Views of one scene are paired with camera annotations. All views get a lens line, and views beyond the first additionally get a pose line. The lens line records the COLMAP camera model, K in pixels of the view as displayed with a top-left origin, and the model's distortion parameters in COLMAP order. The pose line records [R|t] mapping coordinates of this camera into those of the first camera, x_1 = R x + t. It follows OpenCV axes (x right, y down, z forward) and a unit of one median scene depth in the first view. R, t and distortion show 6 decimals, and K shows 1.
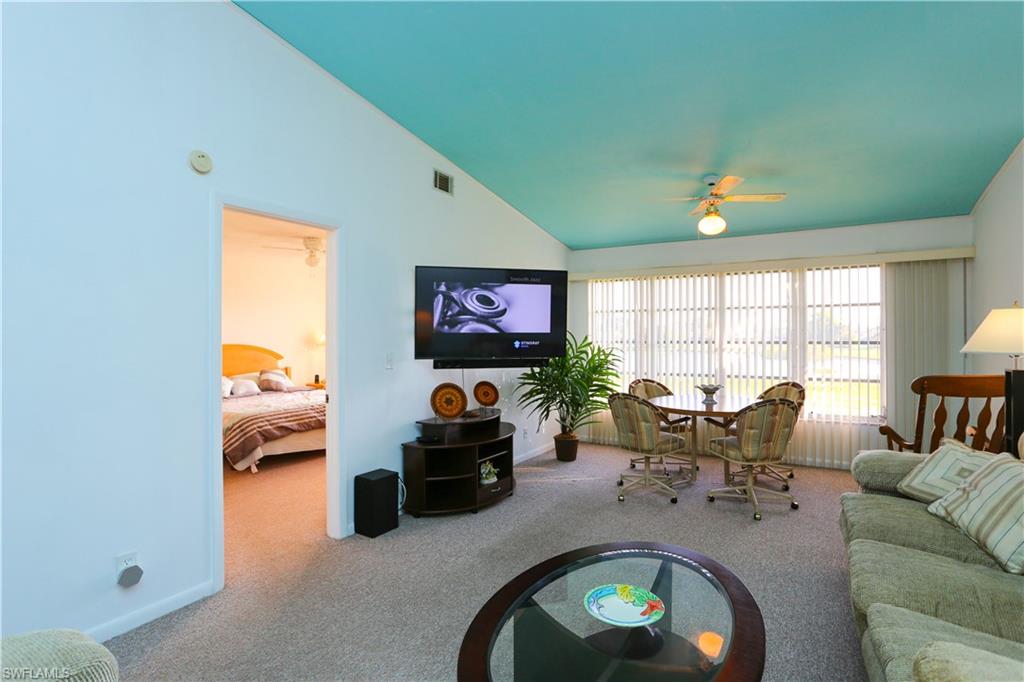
lens RADIAL K [[515.8, 0, 509.5], [0, 515.8, 336.0], [0, 0, 1]] dist [-0.042995, 0.023606]
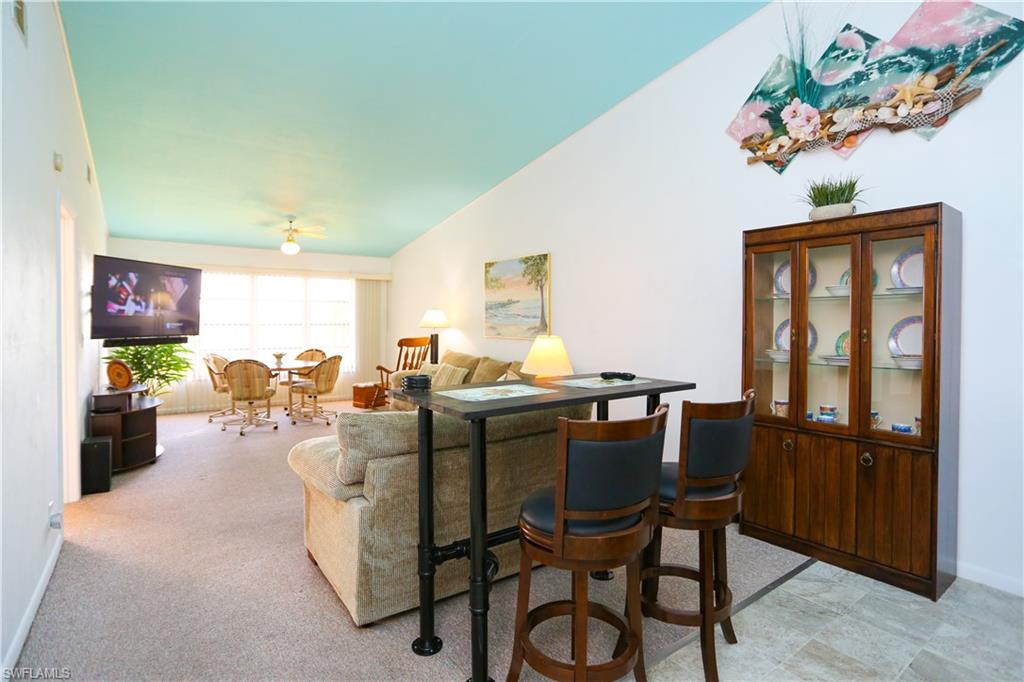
lens RADIAL K [[515.8, 0, 512.8], [0, 515.8, 318.9], [0, 0, 1]] dist [-0.042995, 0.023606]
pose [[0.396447, 0.006930, 0.918031, -0.729281], [-0.006638, 0.999967, -0.004681, 0.000582], [-0.918034, -0.004238, 0.396480, -0.228181]]
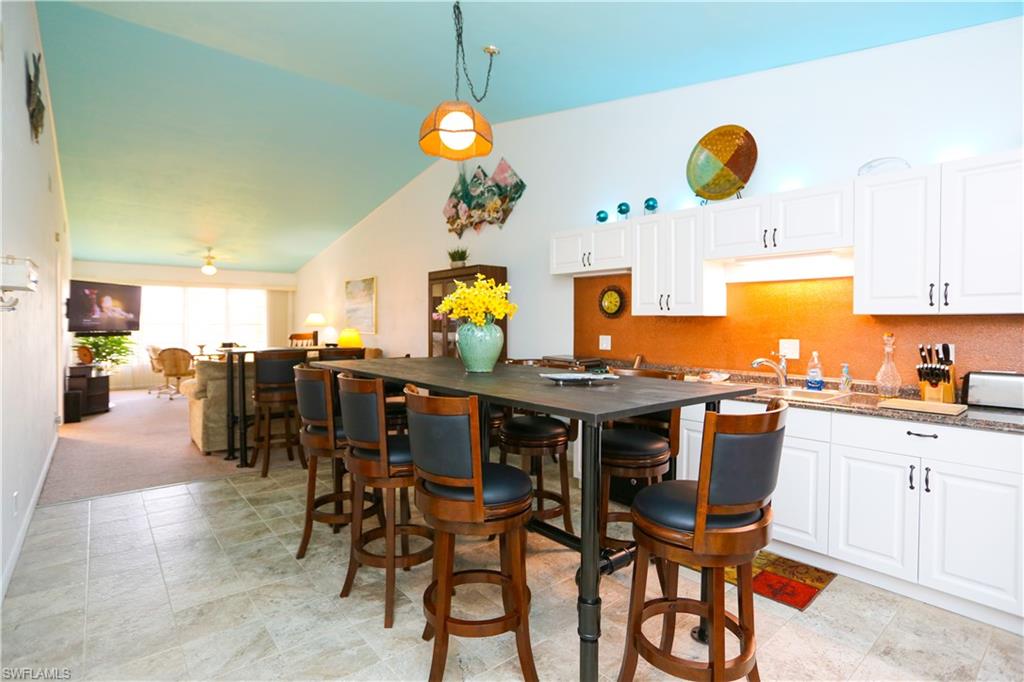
lens RADIAL K [[515.8, 0, 511.8], [0, 515.8, 322.0], [0, 0, 1]] dist [-0.042995, 0.023606]
pose [[0.338498, 0.006802, 0.940942, -1.159828], [-0.005031, 0.999973, -0.005419, 0.011497], [-0.940954, -0.002899, 0.338523, -0.914195]]
